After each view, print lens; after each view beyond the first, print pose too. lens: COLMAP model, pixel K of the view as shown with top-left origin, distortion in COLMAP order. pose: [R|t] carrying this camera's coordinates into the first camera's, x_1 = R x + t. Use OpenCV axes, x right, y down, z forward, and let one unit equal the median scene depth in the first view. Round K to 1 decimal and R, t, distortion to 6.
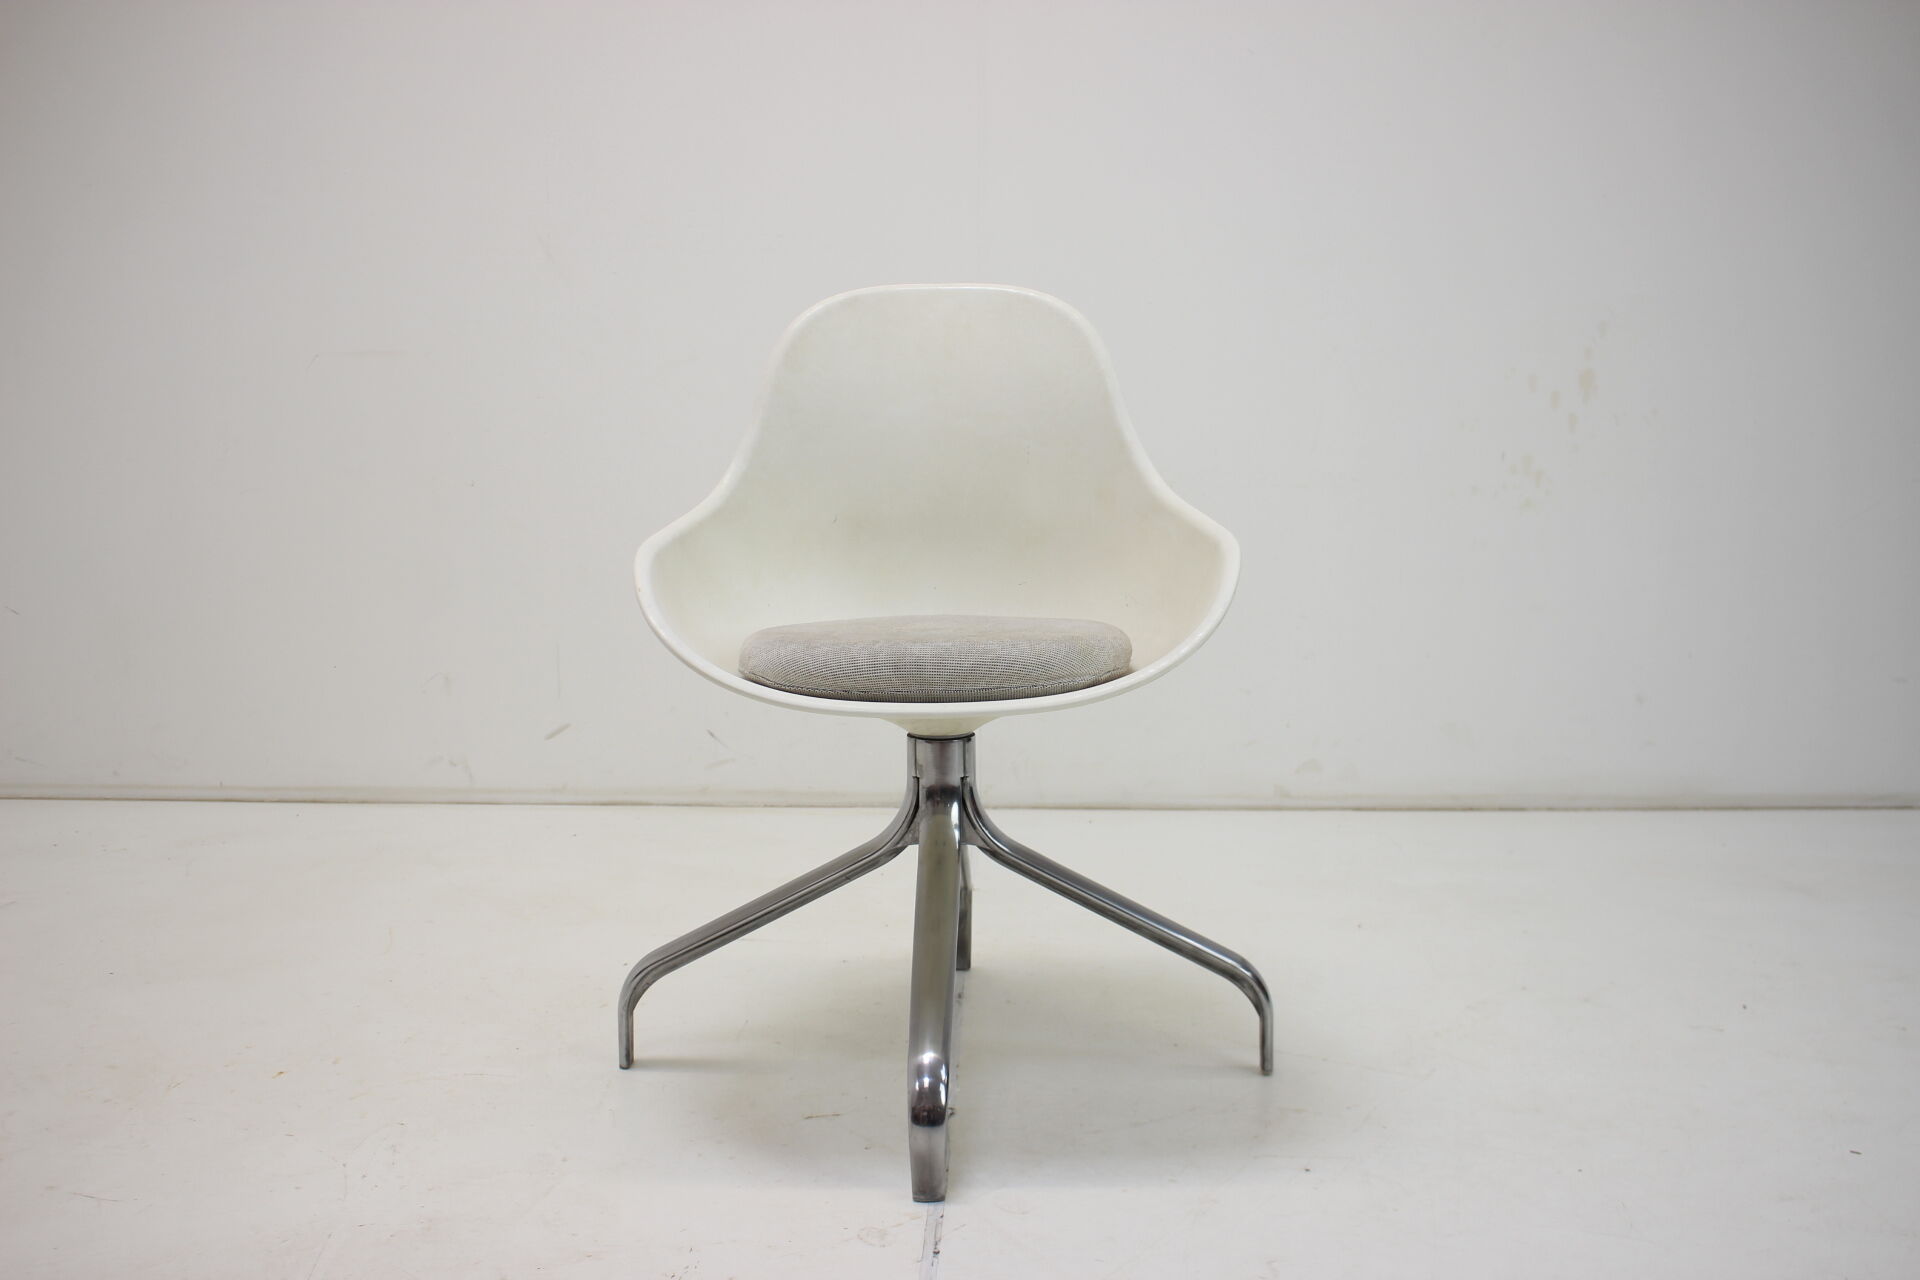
lens RADIAL K [[2068.1, 0, 960.0], [0, 2068.1, 640.0], [0, 0, 1]] dist [-0.063987, 0.015379]
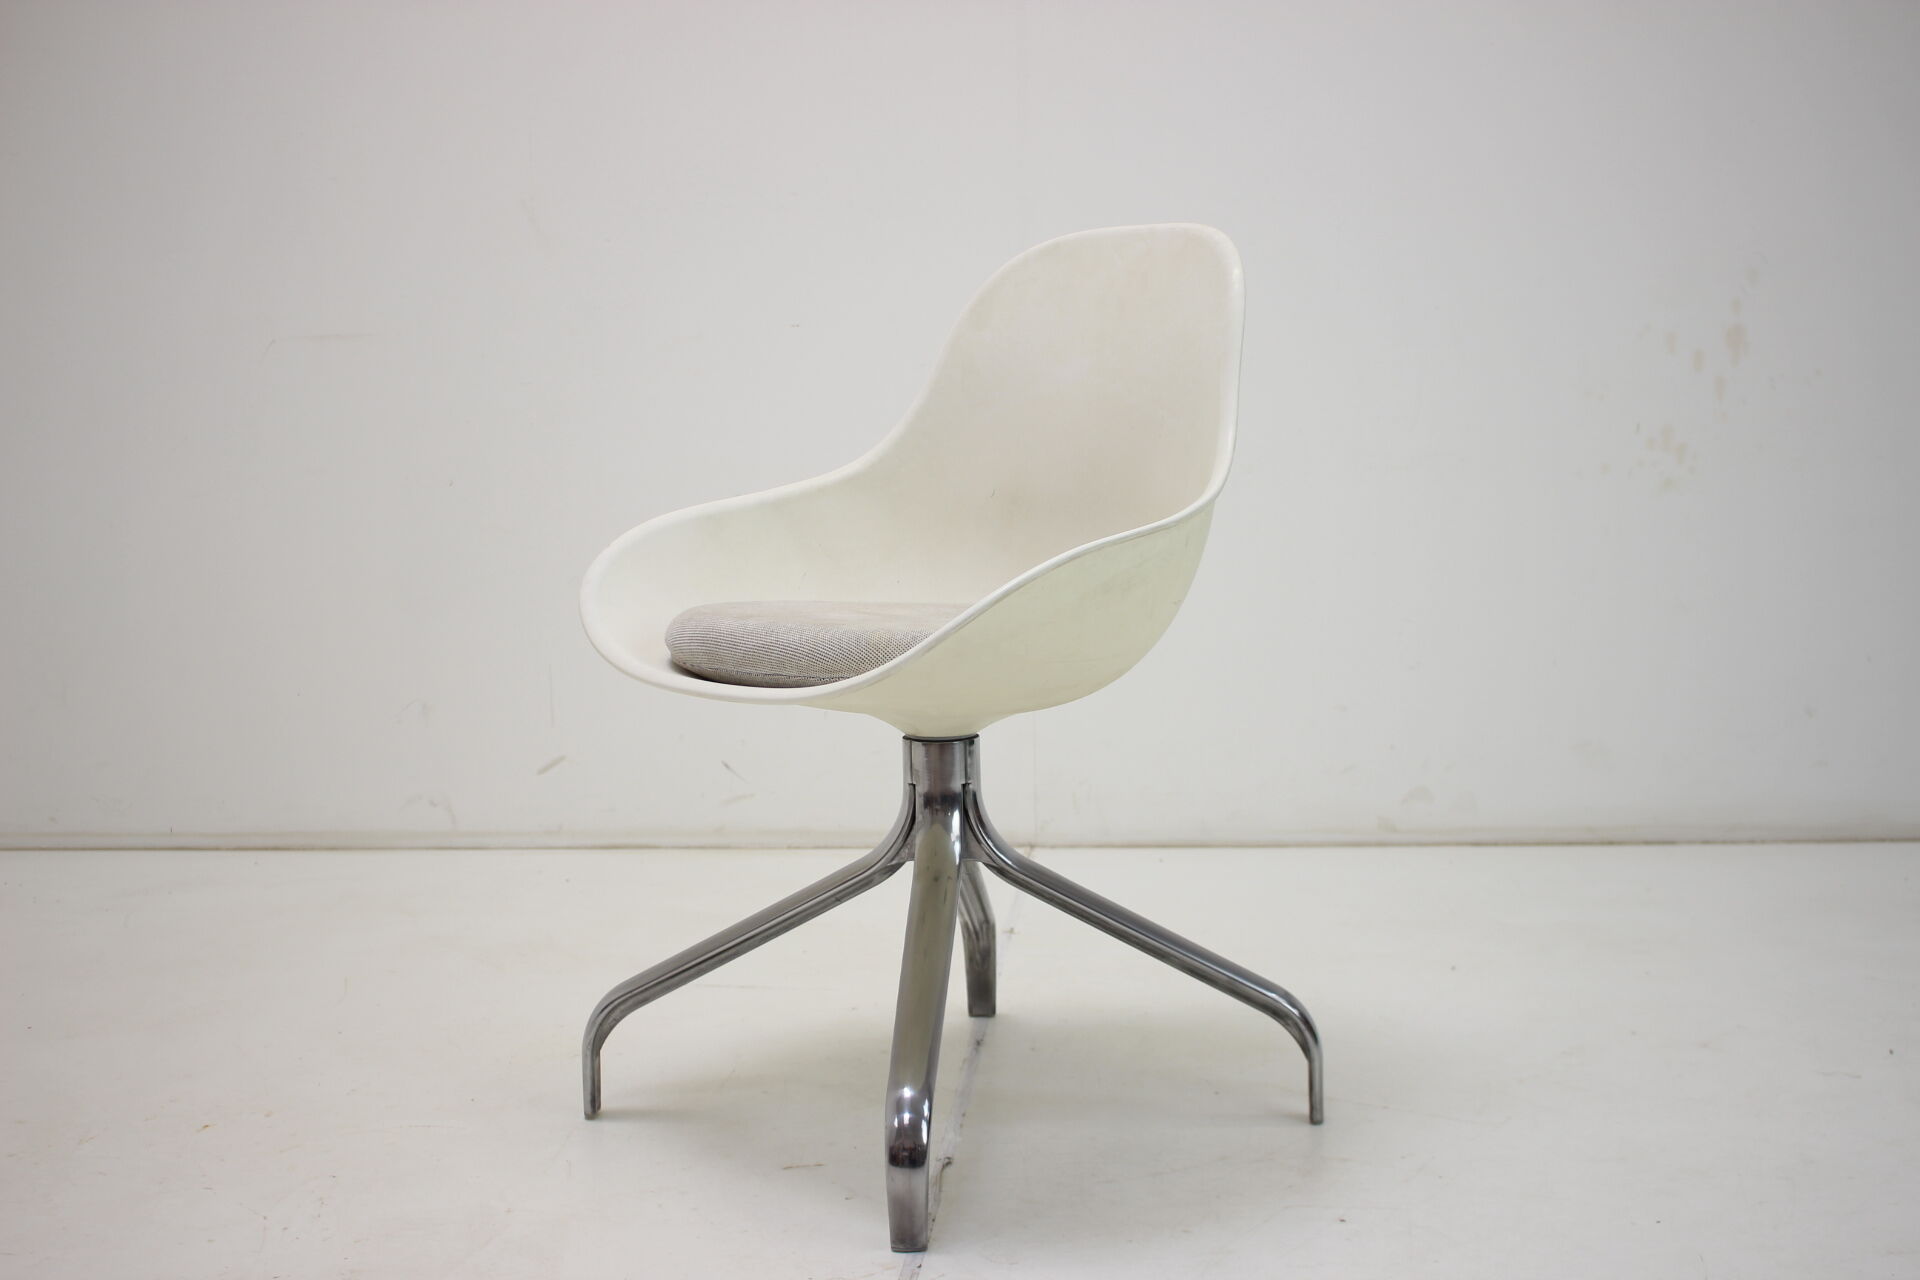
lens RADIAL K [[2479.1, 0, 960.0], [0, 2479.1, 640.0], [0, 0, 1]] dist [-0.032728, 0.013036]
pose [[0.998214, -0.014685, -0.057900, 0.056498], [0.013349, 0.999637, -0.023398, 0.026167], [0.058223, 0.022583, 0.998048, -0.055349]]
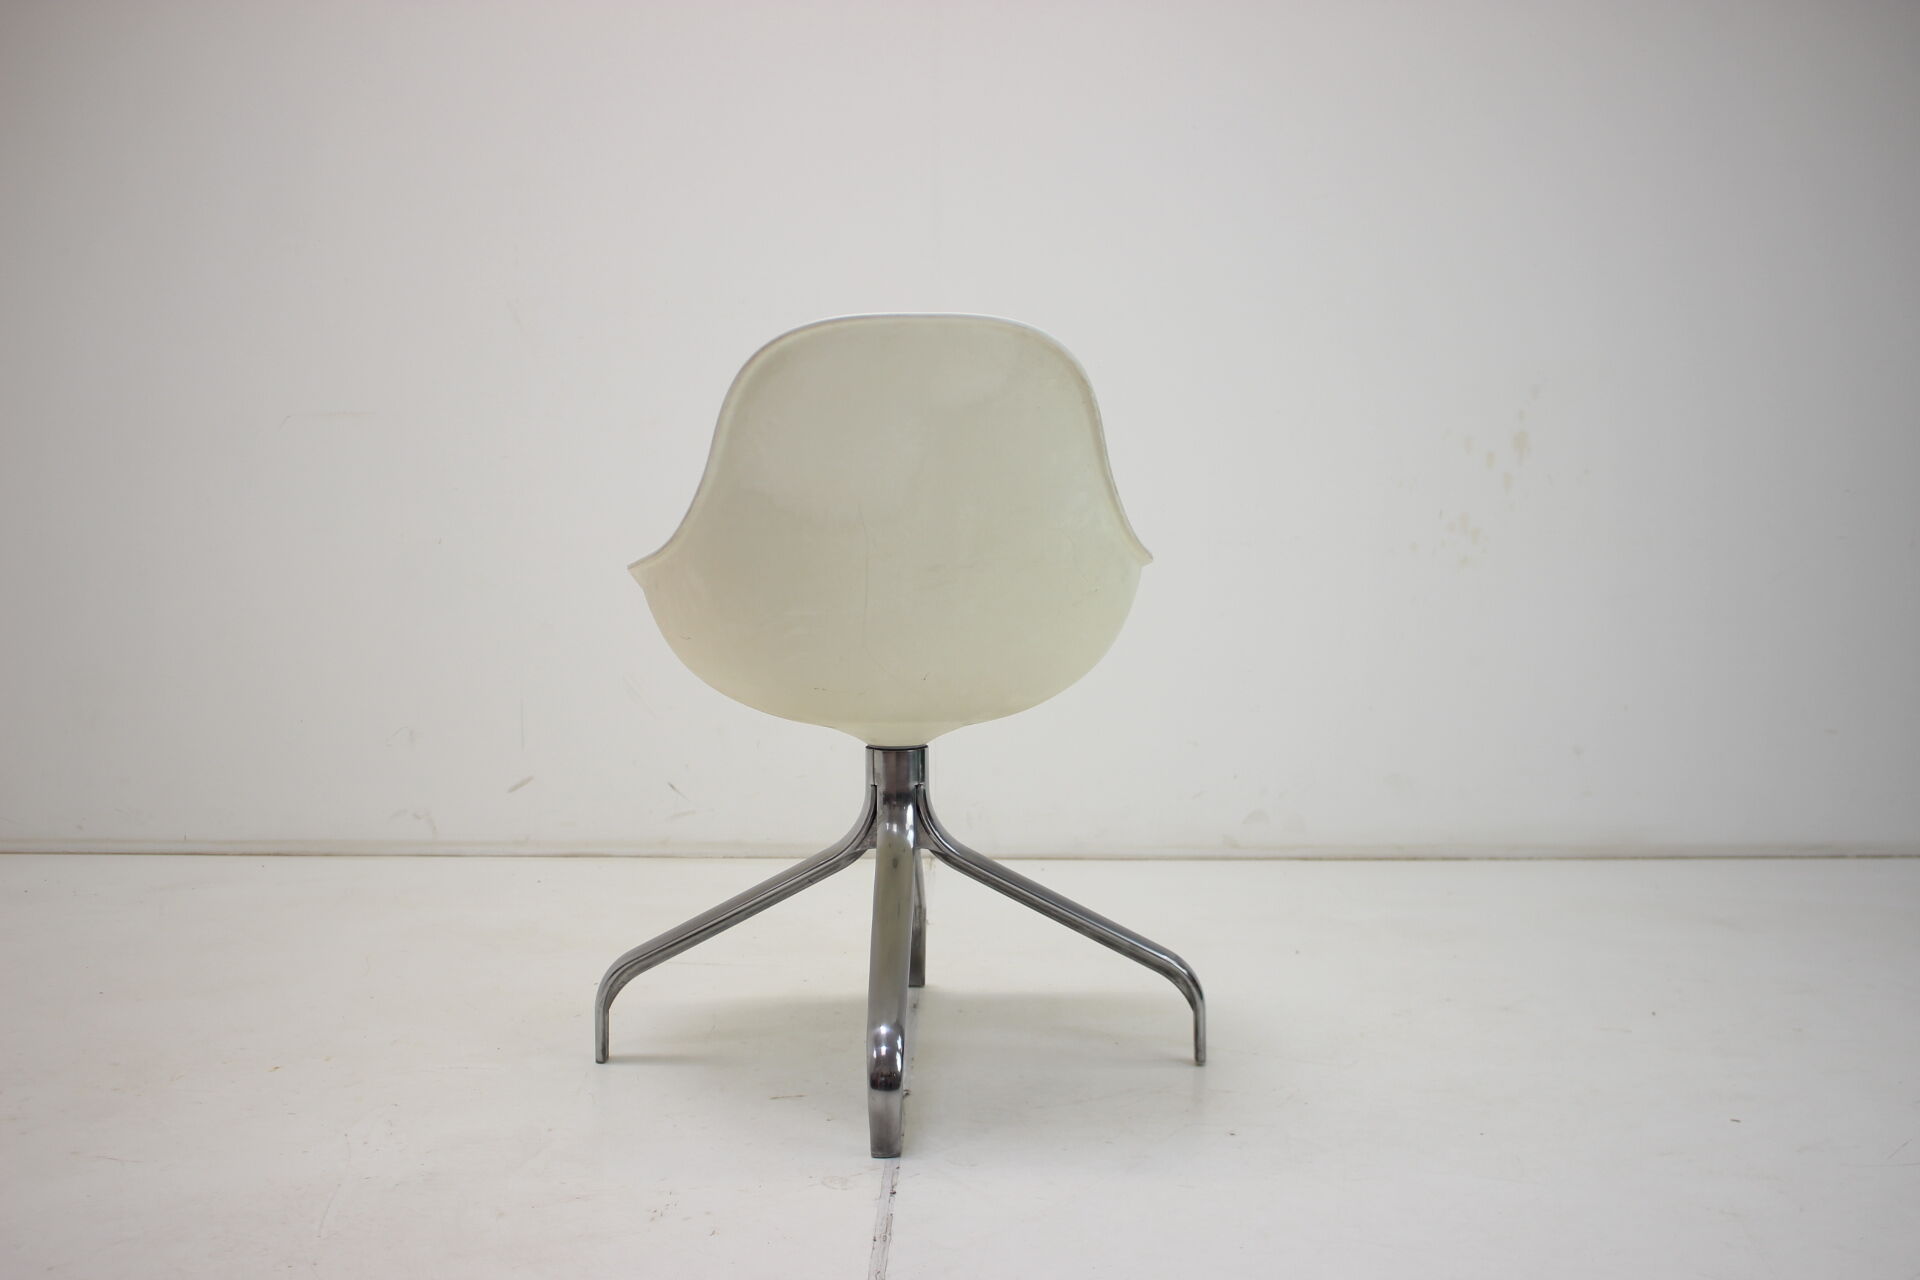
lens RADIAL K [[2241.3, 0, 960.0], [0, 2241.3, 640.0], [0, 0, 1]] dist [-0.036669, -0.028085]
pose [[0.999821, -0.000155, 0.018893, 0.001435], [0.001187, 0.998508, -0.054586, 0.048218], [-0.018856, 0.054599, 0.998330, -0.159145]]
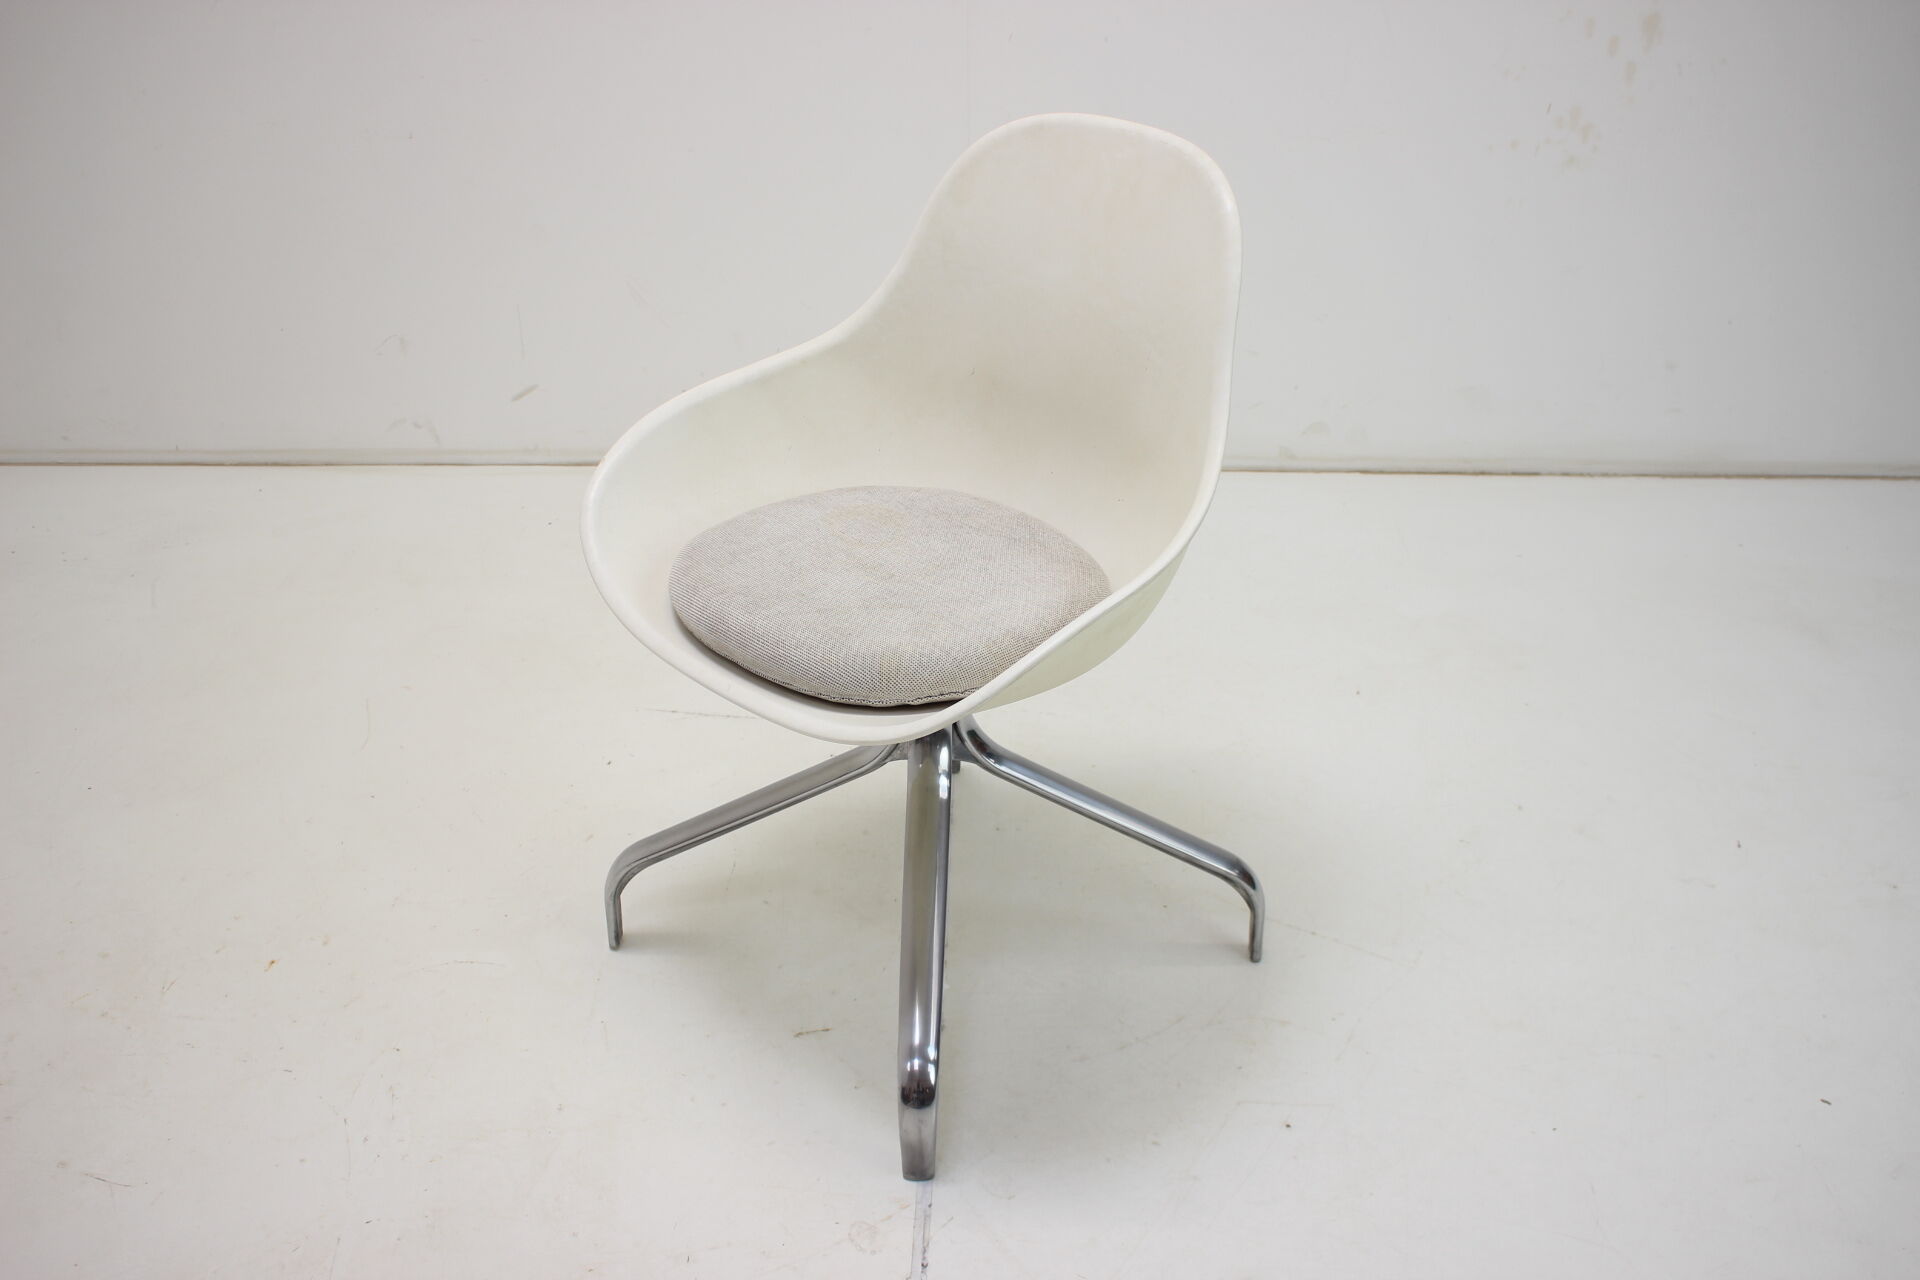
lens RADIAL K [[2083.8, 0, 960.0], [0, 2083.8, 640.0], [0, 0, 1]] dist [-0.070009, 0.023160]
pose [[0.999992, -0.003711, 0.001362, 0.004282], [0.002988, 0.935181, 0.354157, -0.266512], [-0.002588, -0.354151, 0.935185, 0.098413]]
